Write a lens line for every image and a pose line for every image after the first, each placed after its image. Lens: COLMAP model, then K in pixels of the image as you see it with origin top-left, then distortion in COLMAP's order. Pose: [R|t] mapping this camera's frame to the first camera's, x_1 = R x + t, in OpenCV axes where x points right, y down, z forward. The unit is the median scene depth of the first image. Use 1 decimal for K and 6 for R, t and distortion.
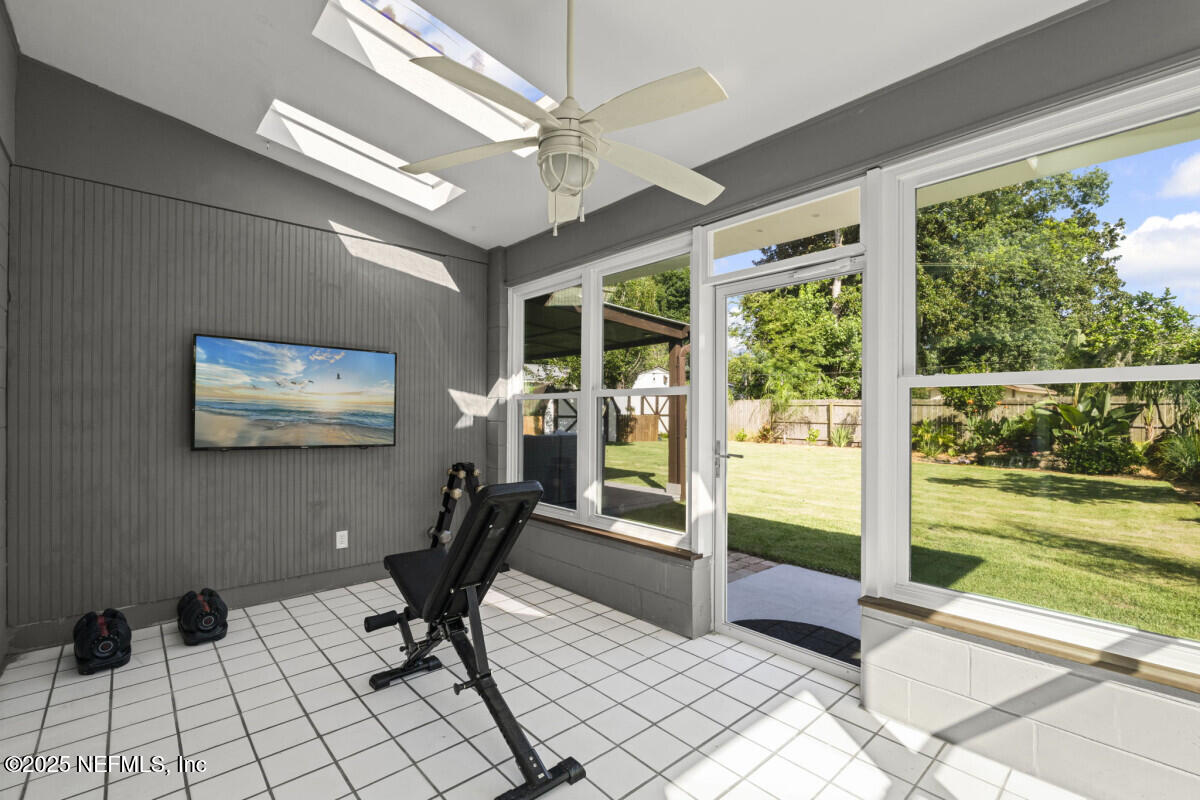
lens RADIAL K [[530.2, 0, 601.4], [0, 530.2, 409.2], [0, 0, 1]] dist [0.003145, 0.000514]
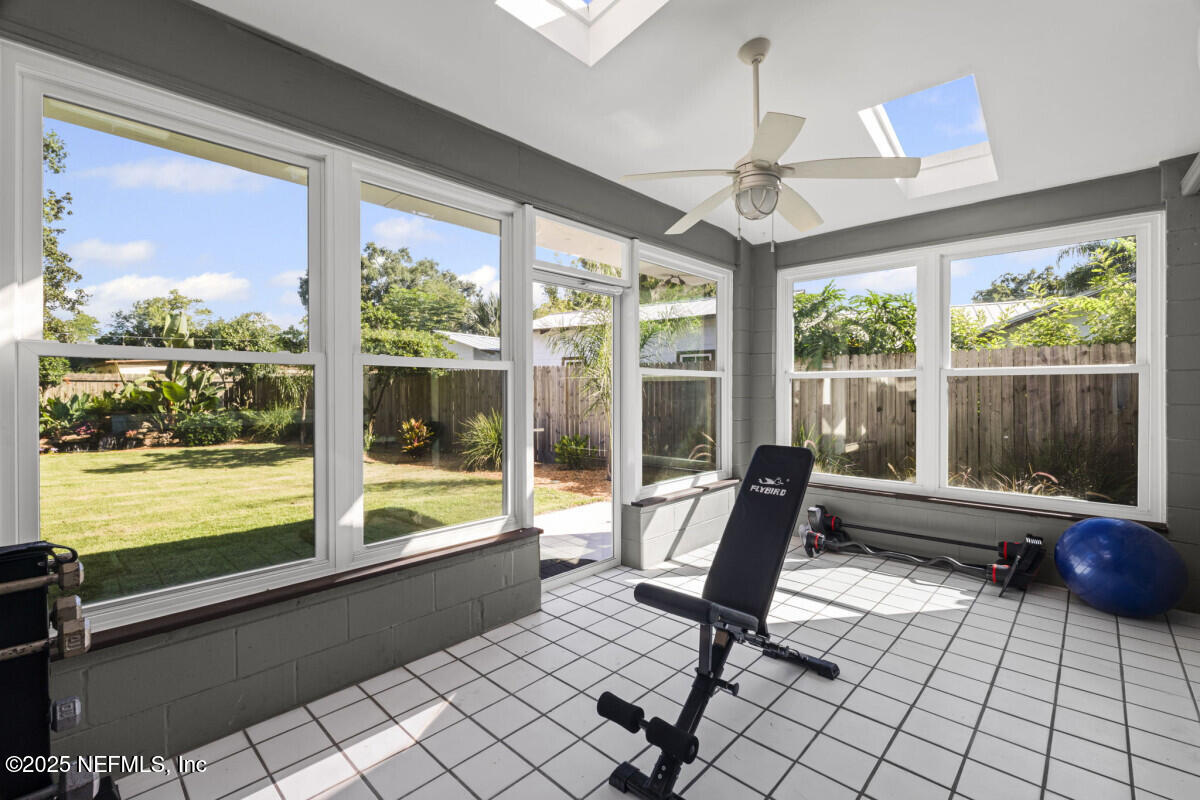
lens RADIAL K [[530.2, 0, 598.9], [0, 530.2, 396.5], [0, 0, 1]] dist [0.003145, 0.000514]
pose [[-0.082530, -0.012129, 0.996515, -0.659435], [-0.006573, 0.999911, 0.011626, 0.005530], [-0.996567, -0.005590, -0.082602, 0.749202]]
